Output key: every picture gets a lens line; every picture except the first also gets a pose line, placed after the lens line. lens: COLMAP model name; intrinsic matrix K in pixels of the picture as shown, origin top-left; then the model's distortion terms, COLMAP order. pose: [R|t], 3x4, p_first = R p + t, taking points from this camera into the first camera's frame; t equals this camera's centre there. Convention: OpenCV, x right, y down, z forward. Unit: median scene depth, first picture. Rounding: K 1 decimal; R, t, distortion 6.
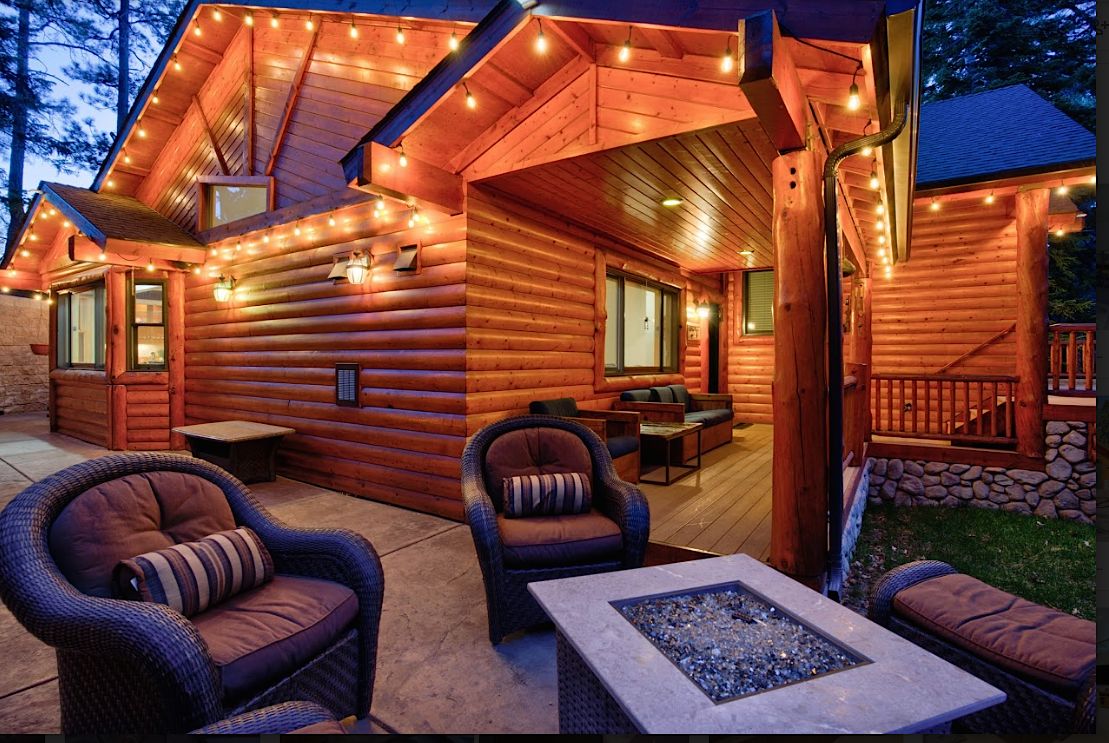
lens RADIAL K [[554.4, 0, 549.3], [0, 554.4, 367.7], [0, 0, 1]] dist [-0.081324, 0.036823]
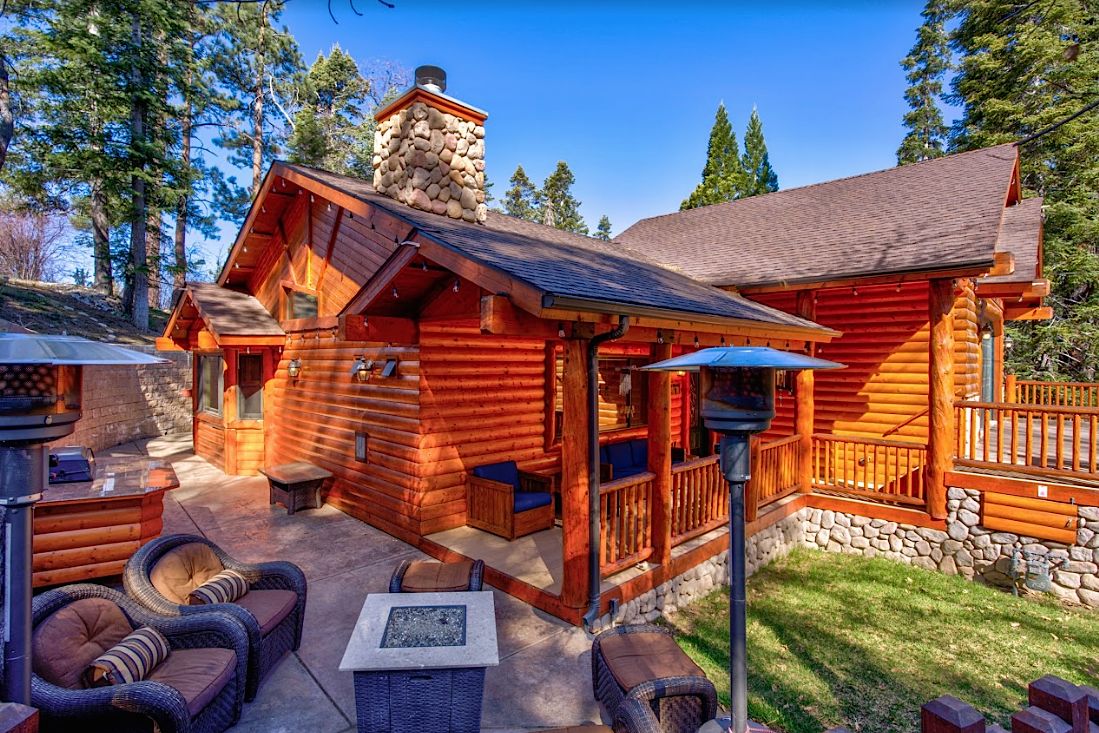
lens RADIAL K [[549.4, 0, 544.4], [0, 549.4, 362.7], [0, 0, 1]] dist [-0.081324, 0.036823]
pose [[0.982103, 0.004155, -0.188299, 0.291937], [-0.007601, 0.999817, -0.017580, -0.130751], [0.188192, 0.018696, 0.981954, -0.256856]]
